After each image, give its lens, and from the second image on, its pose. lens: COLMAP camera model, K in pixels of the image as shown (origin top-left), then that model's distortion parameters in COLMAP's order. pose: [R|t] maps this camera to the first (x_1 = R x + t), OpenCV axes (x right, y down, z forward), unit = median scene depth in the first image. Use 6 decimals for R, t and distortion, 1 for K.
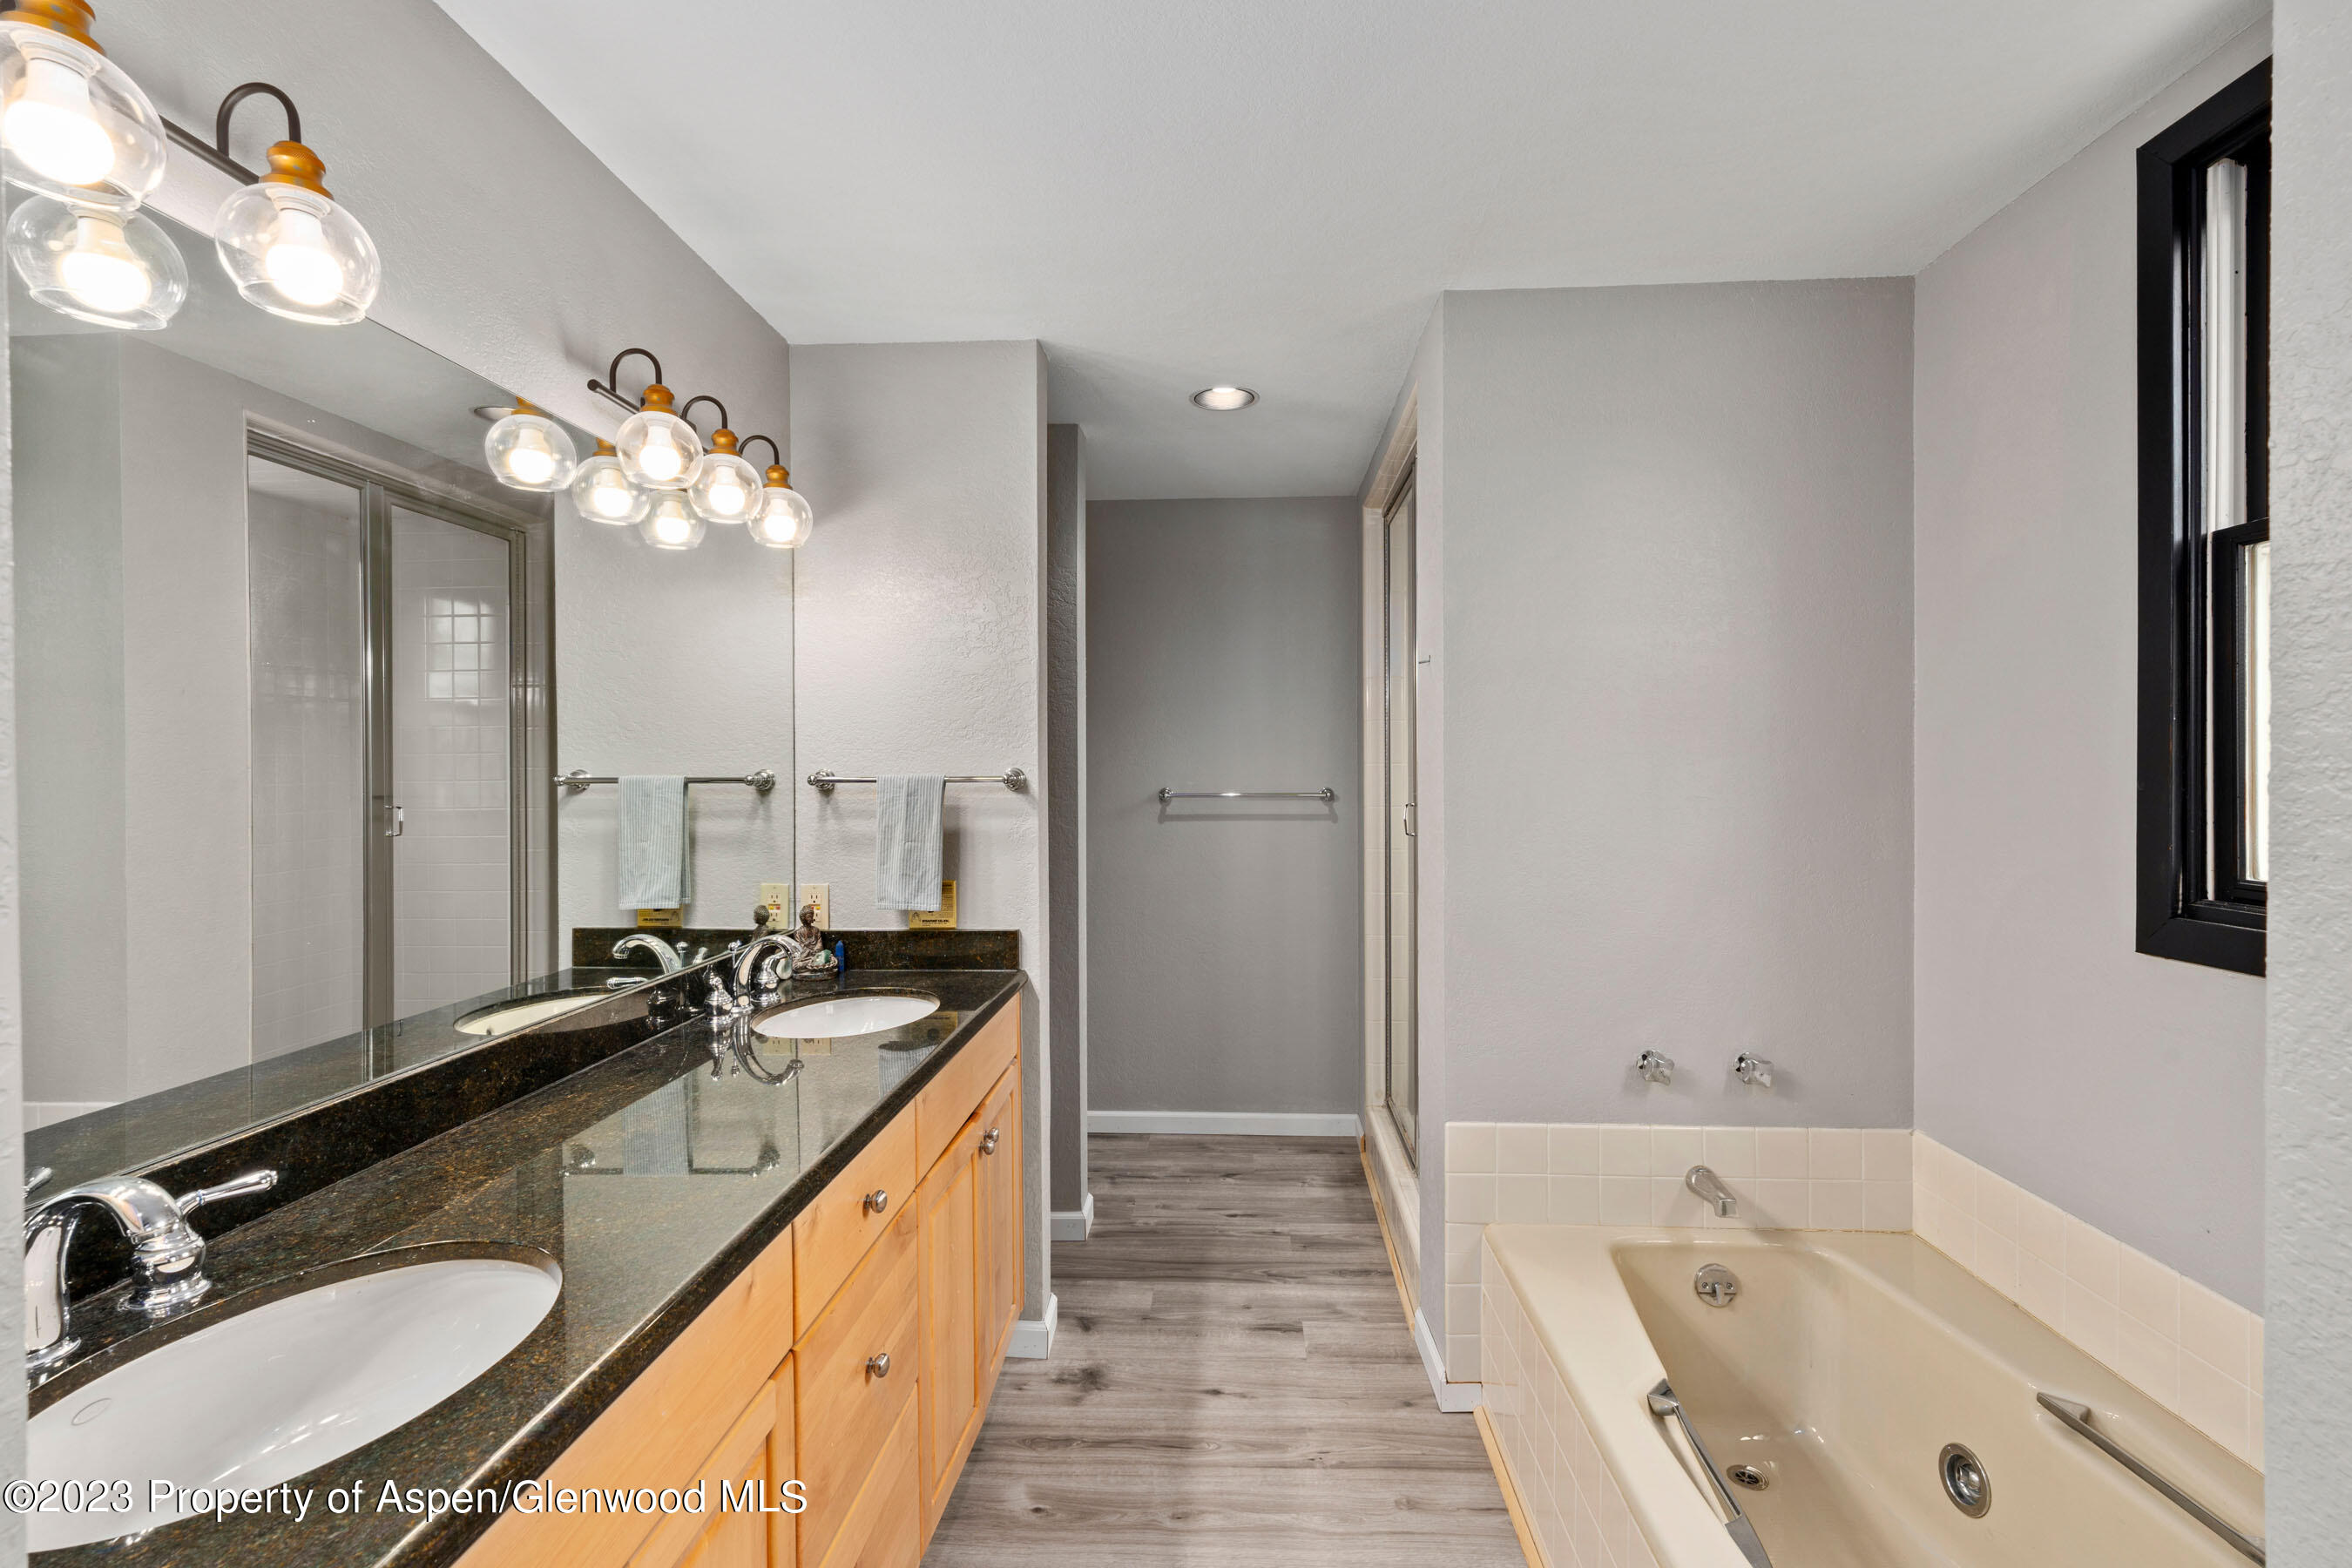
lens RADIAL K [[1029.1, 0, 1186.5], [0, 1029.1, 776.6], [0, 0, 1]] dist [0.002636, -0.000958]
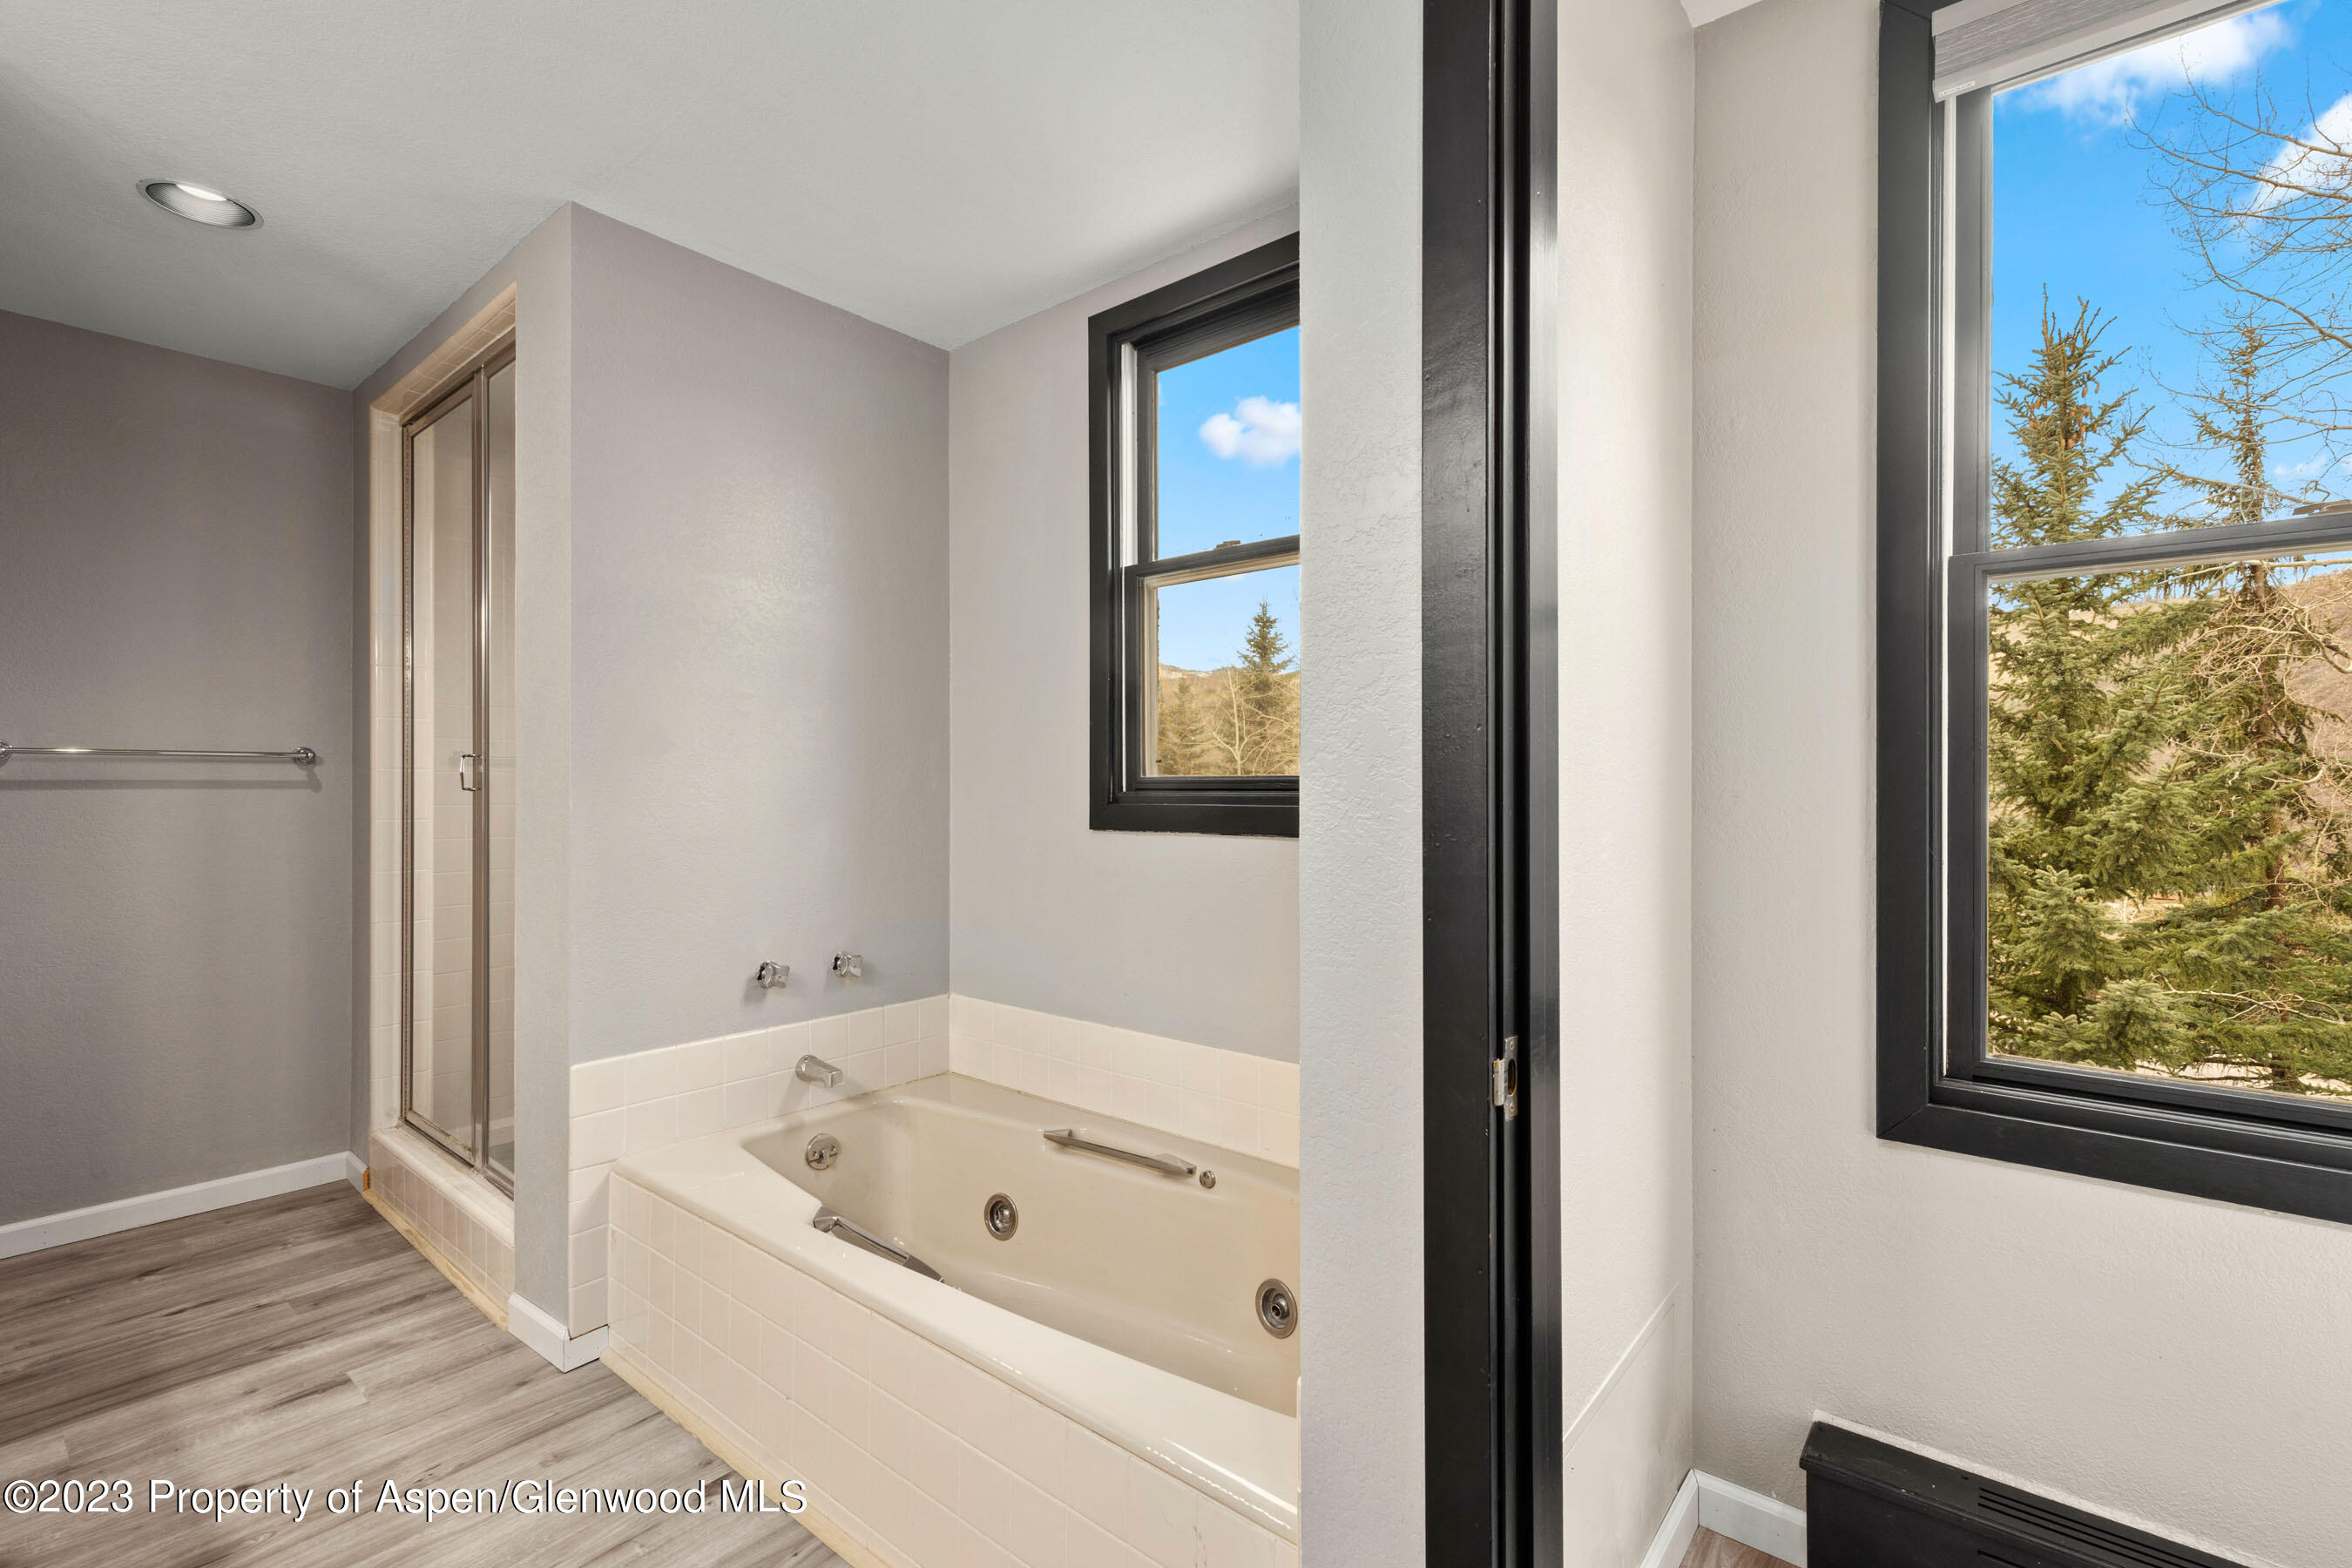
lens RADIAL K [[1029.1, 0, 1186.5], [0, 1029.1, 776.6], [0, 0, 1]] dist [0.002636, -0.000958]
pose [[0.591936, 0.006411, 0.805959, -0.161182], [0.002865, 0.999945, -0.010058, 0.069017], [-0.805980, 0.008263, 0.591885, -0.026484]]
